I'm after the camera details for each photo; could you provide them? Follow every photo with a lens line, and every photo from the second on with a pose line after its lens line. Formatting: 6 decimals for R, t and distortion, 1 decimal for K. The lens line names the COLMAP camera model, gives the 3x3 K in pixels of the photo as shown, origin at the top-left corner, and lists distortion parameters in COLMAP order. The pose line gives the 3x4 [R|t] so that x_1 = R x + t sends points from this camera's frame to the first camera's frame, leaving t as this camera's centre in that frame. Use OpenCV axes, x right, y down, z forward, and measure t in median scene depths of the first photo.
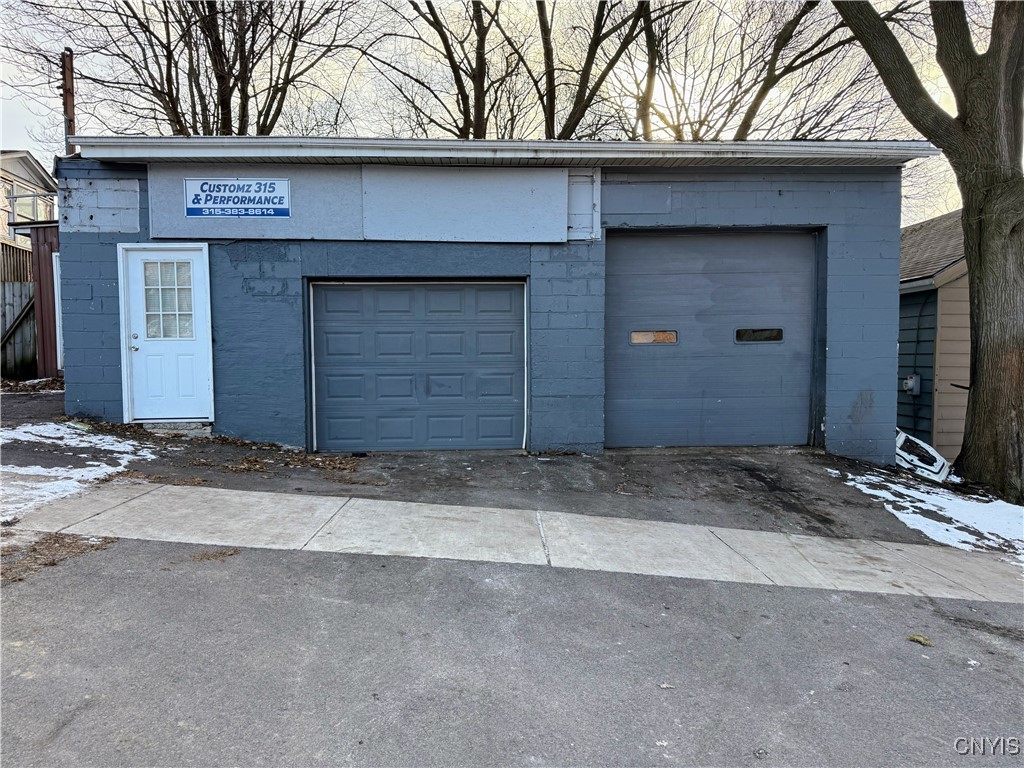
lens RADIAL K [[718.0, 0, 513.9], [0, 718.0, 391.0], [0, 0, 1]] dist [0.018654, -0.005475]
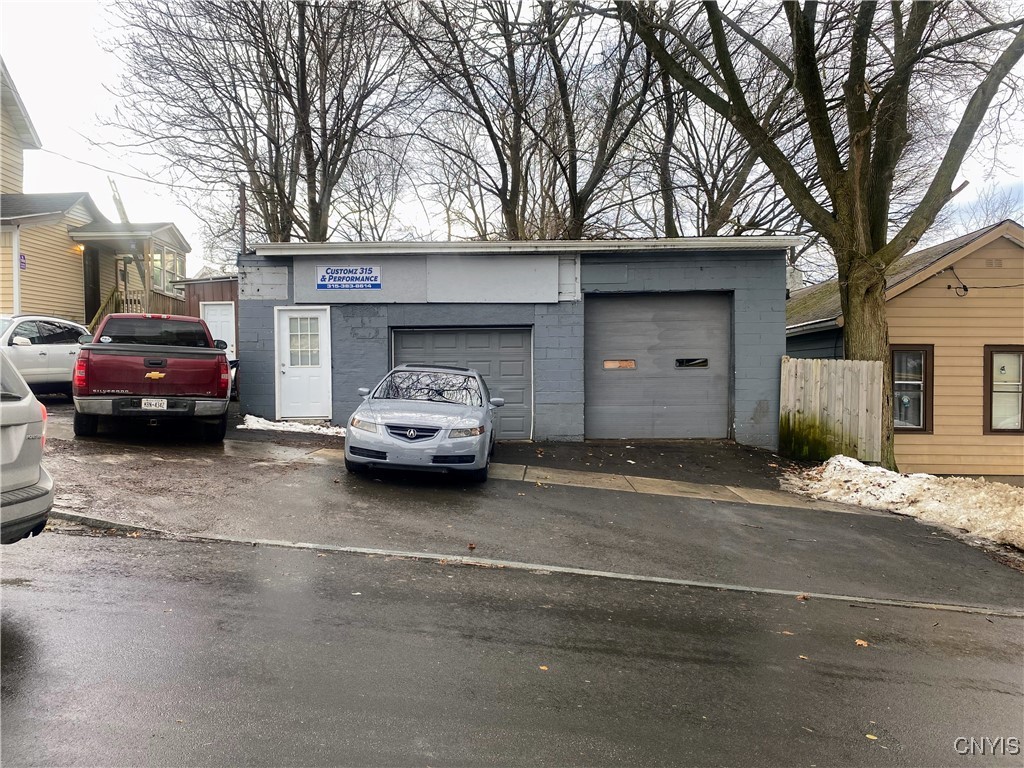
lens RADIAL K [[786.6, 0, 511.9], [0, 786.6, 383.4], [0, 0, 1]] dist [0.022440, -0.028637]
pose [[0.997136, 0.000565, -0.075633, 0.101982], [-0.003693, 0.999143, -0.041217, 0.033879], [0.075545, 0.041378, 0.996283, -0.665516]]
